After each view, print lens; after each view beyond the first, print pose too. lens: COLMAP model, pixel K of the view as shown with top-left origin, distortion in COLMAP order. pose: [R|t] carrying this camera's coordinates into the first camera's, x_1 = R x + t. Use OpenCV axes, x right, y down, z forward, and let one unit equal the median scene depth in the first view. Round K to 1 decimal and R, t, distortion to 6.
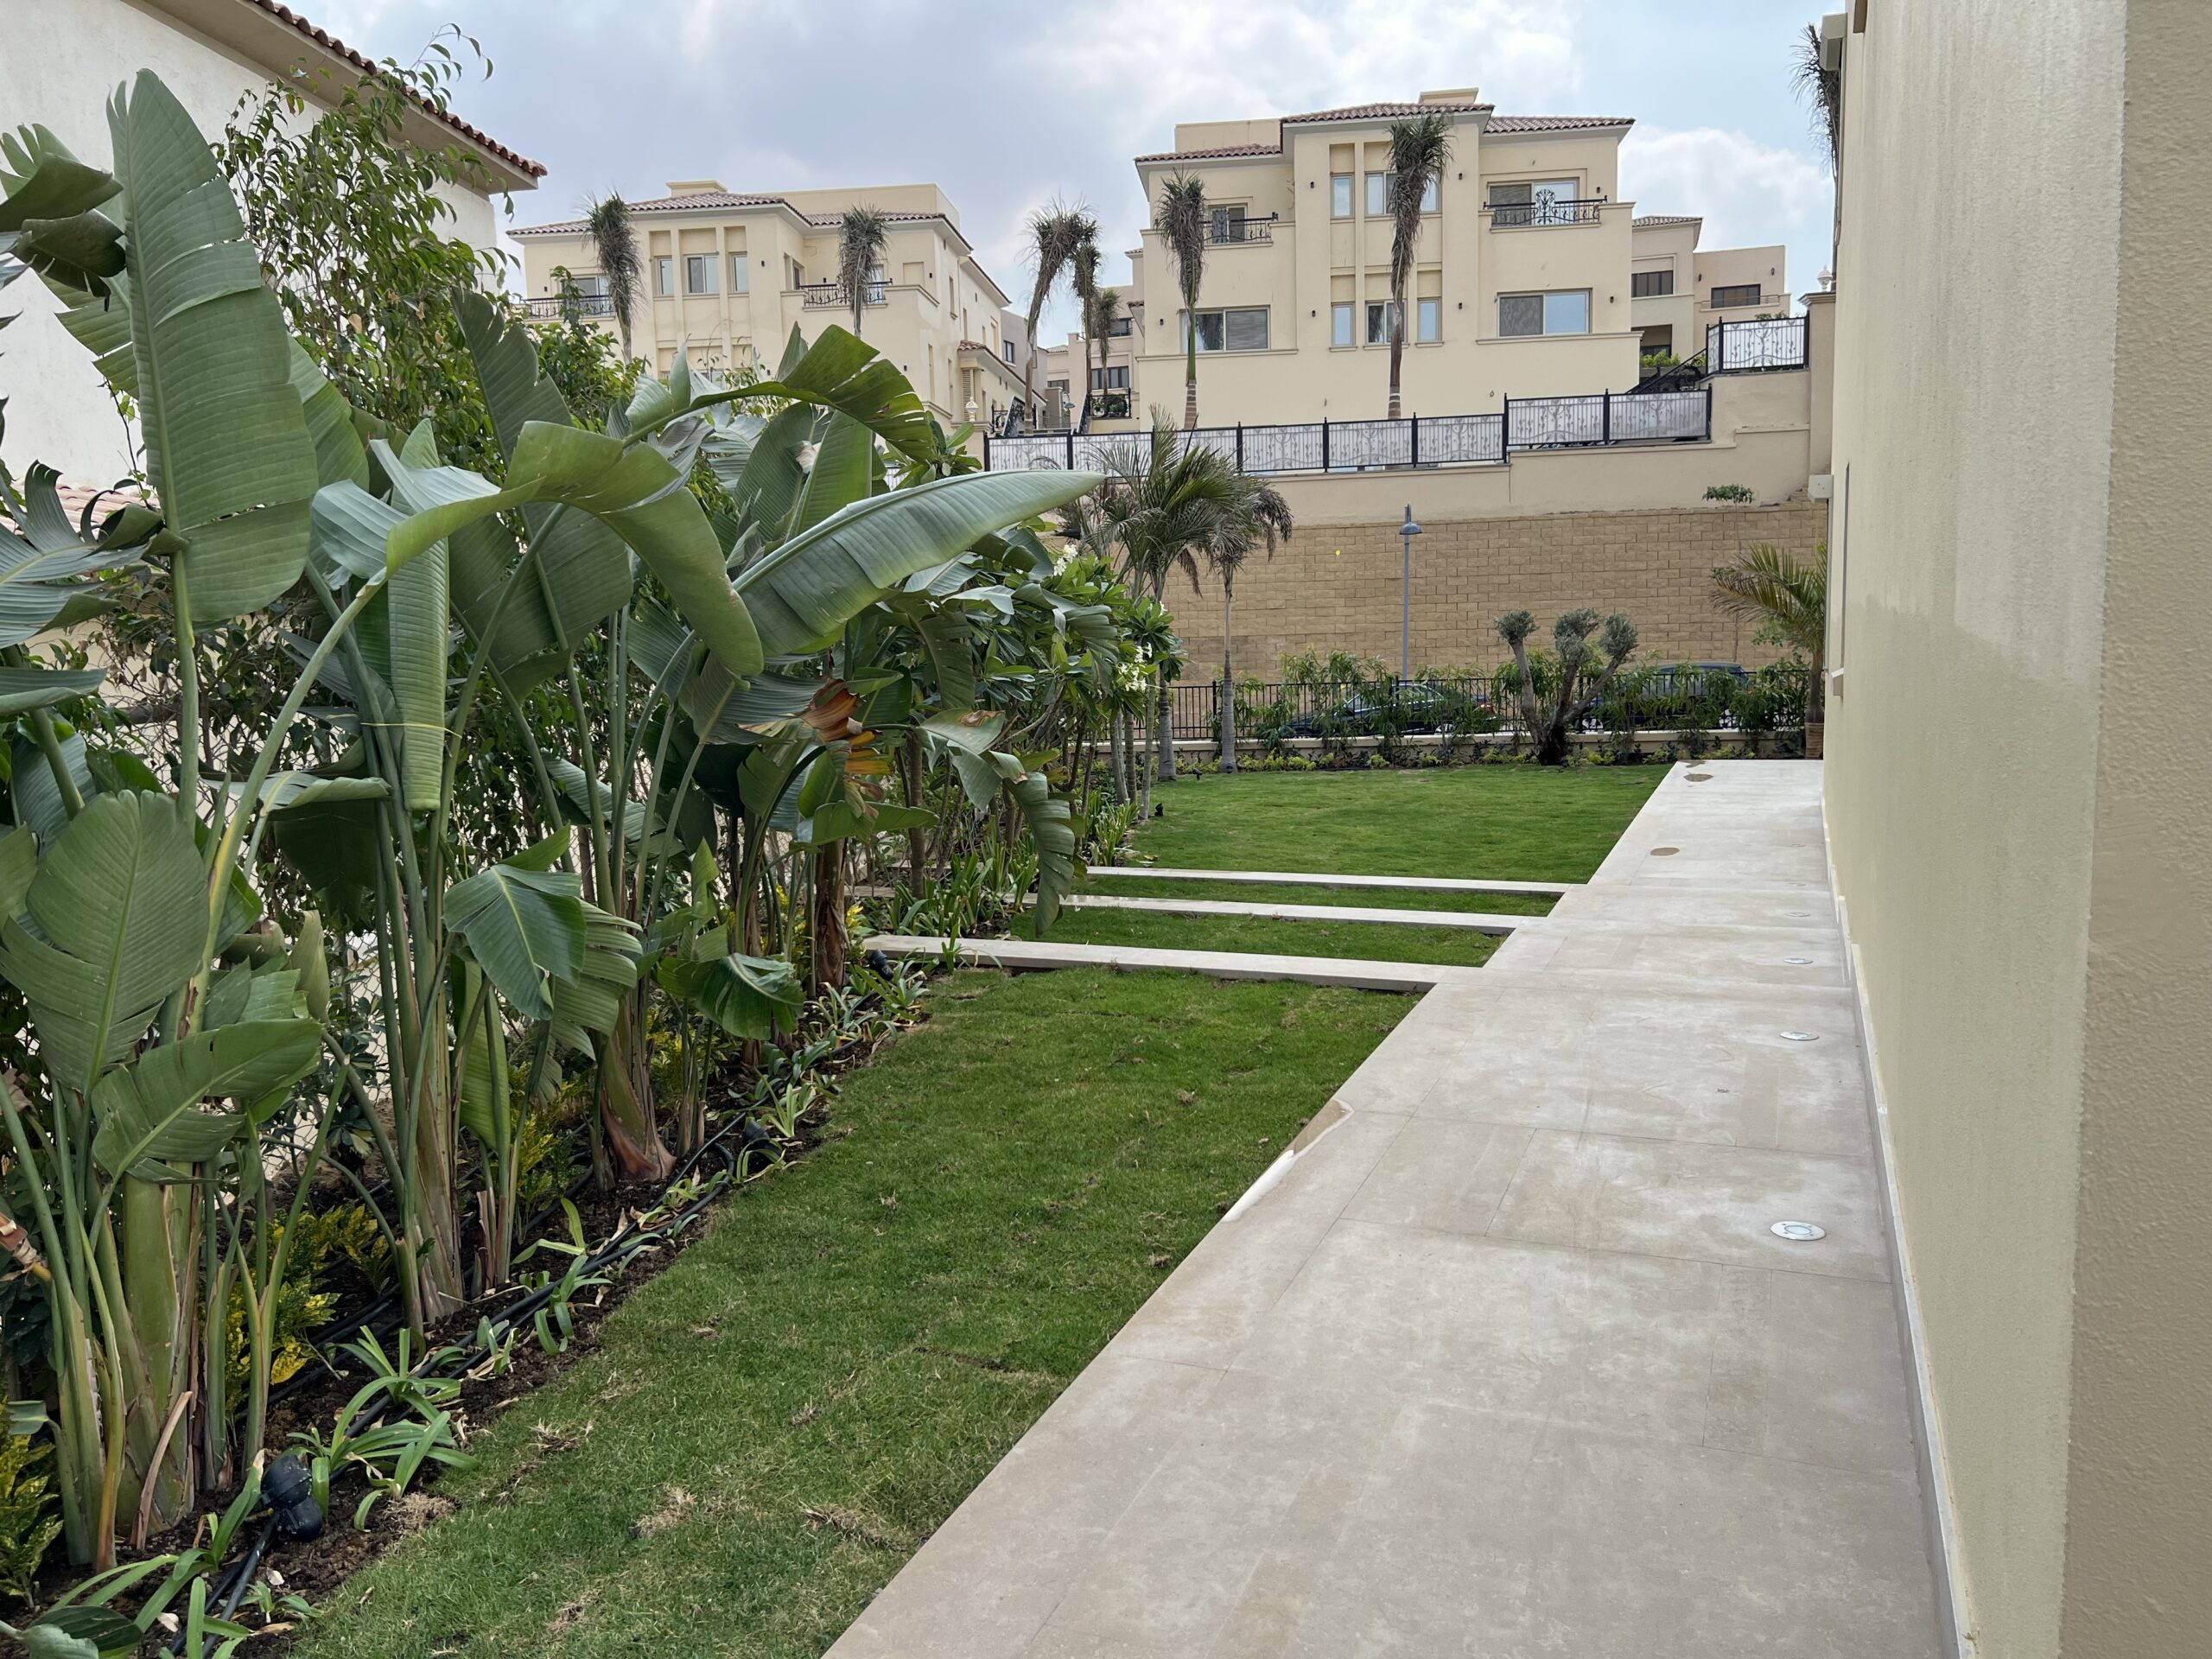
lens RADIAL K [[1679.7, 0, 1095.8], [0, 1679.7, 822.4], [0, 0, 1]] dist [0.053081, -0.063471]
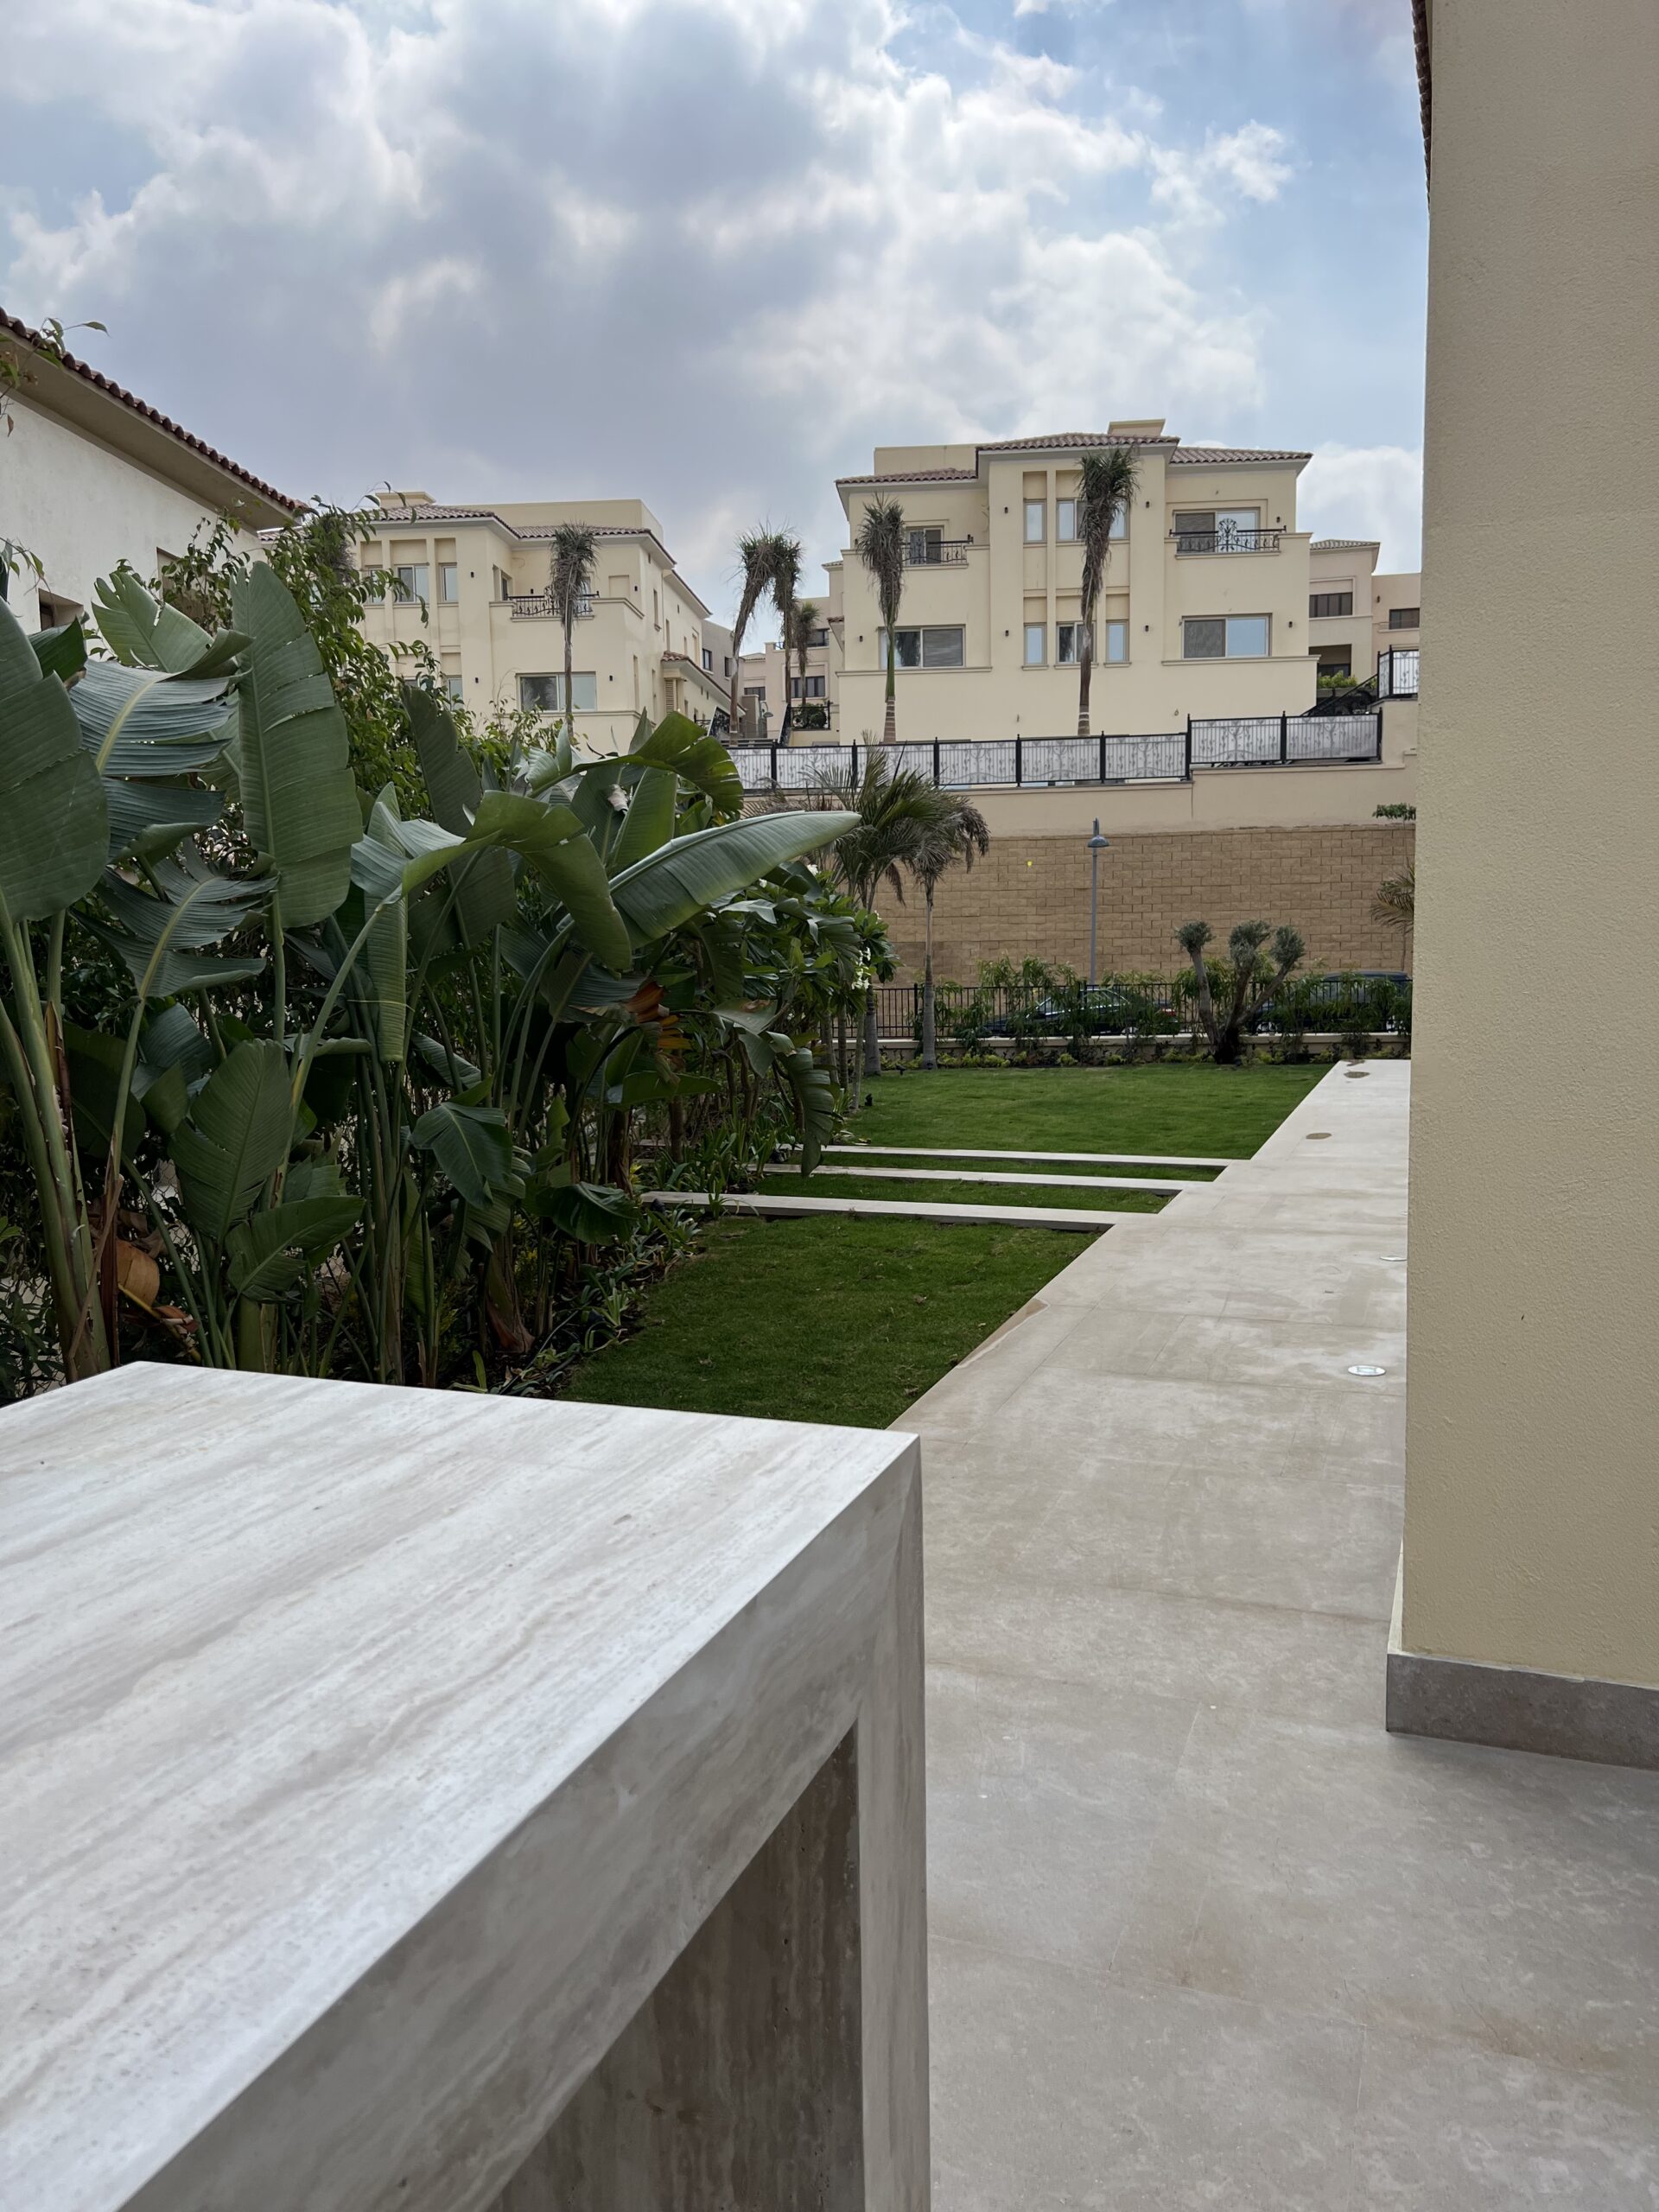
lens RADIAL K [[1679.7, 0, 843.9], [0, 1679.7, 1117.4], [0, 0, 1]] dist [0.053081, -0.063471]
pose [[0.999379, 0.005363, 0.034835, -0.037091], [-0.005172, 0.999971, -0.005594, 0.022705], [-0.034864, 0.005410, 0.999377, -0.210599]]
